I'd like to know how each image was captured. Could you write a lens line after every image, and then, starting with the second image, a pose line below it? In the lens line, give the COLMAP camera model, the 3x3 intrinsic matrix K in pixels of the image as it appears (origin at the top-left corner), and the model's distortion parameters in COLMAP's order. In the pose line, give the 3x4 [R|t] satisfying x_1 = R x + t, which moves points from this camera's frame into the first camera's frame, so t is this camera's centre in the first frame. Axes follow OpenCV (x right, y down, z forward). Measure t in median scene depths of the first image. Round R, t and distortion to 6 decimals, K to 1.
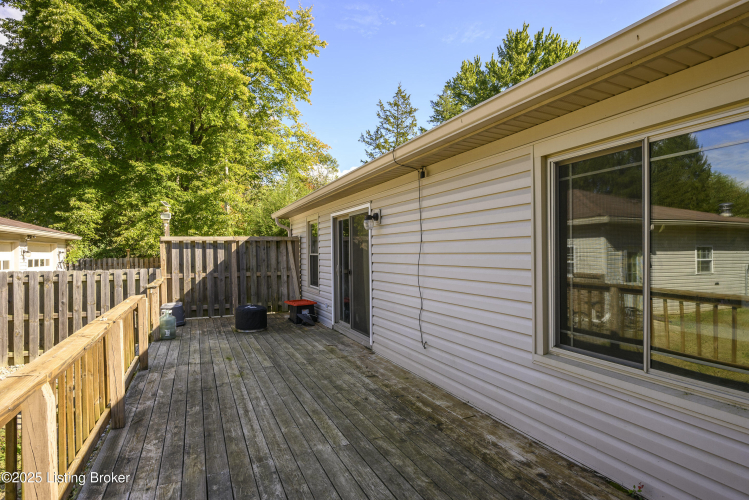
lens RADIAL K [[409.2, 0, 374.4], [0, 409.2, 250.1], [0, 0, 1]] dist [-0.049243, -0.000841]
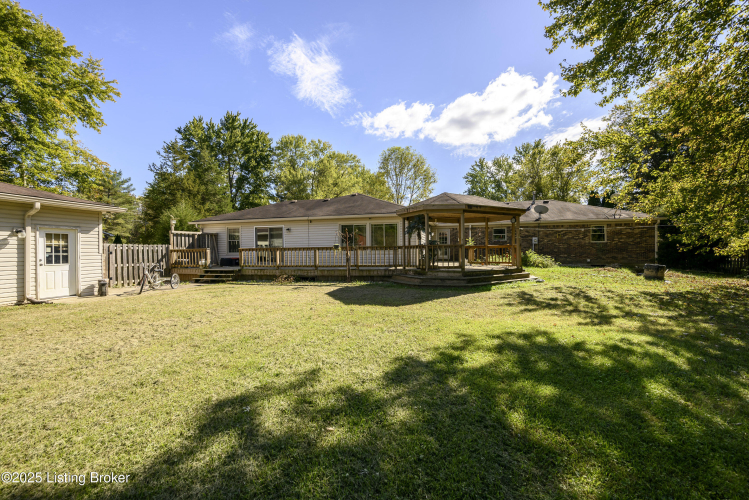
lens RADIAL K [[324.9, 0, 374.6], [0, 324.9, 249.5], [0, 0, 1]] dist [0.000101, 0.000011]
pose [[0.605505, 0.001434, 0.795840, -1.250461], [-0.003170, 0.999995, 0.000610, 0.064945], [-0.795835, -0.002892, 0.605506, -1.019409]]
